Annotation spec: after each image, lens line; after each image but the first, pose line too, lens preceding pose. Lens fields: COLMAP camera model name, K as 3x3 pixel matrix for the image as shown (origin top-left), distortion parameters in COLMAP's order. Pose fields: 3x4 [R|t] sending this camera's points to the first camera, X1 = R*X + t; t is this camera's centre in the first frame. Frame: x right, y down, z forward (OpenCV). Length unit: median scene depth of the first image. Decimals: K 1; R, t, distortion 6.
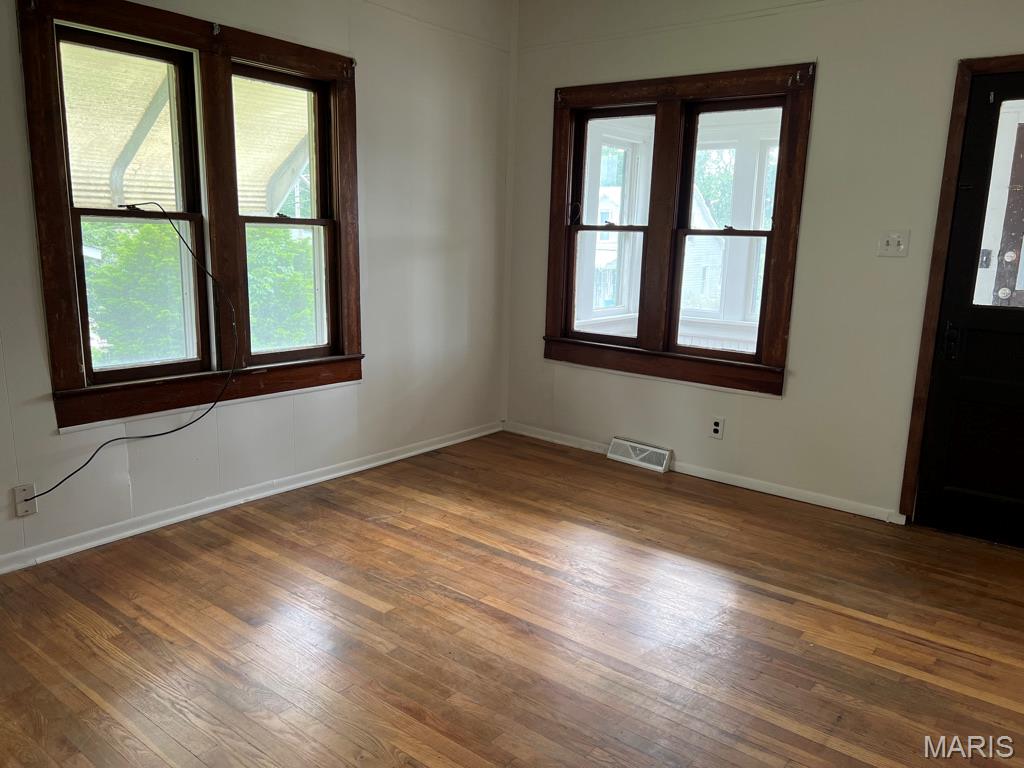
lens RADIAL K [[784.3, 0, 512.0], [0, 784.3, 384.0], [0, 0, 1]] dist [0.082218, -0.124240]
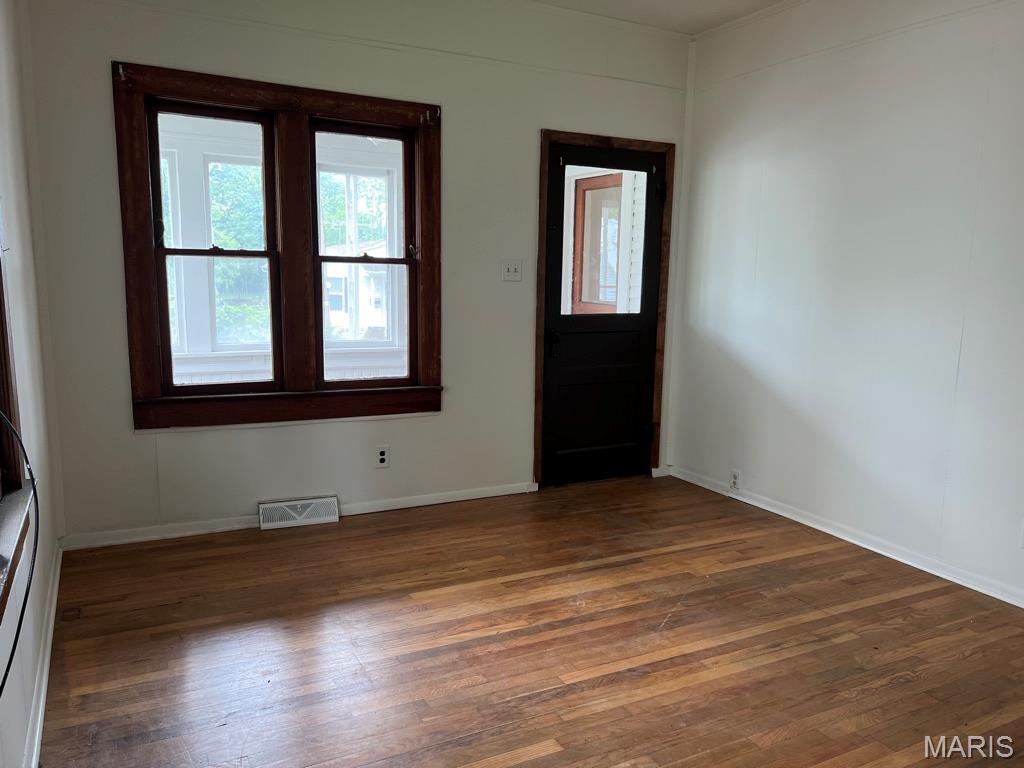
lens RADIAL K [[784.3, 0, 512.0], [0, 784.3, 384.0], [0, 0, 1]] dist [0.082218, -0.124240]
pose [[0.392875, -0.154966, 0.906441, -0.586540], [0.161653, 0.981988, 0.097818, -0.110432], [-0.905272, 0.108098, 0.410849, 0.465858]]
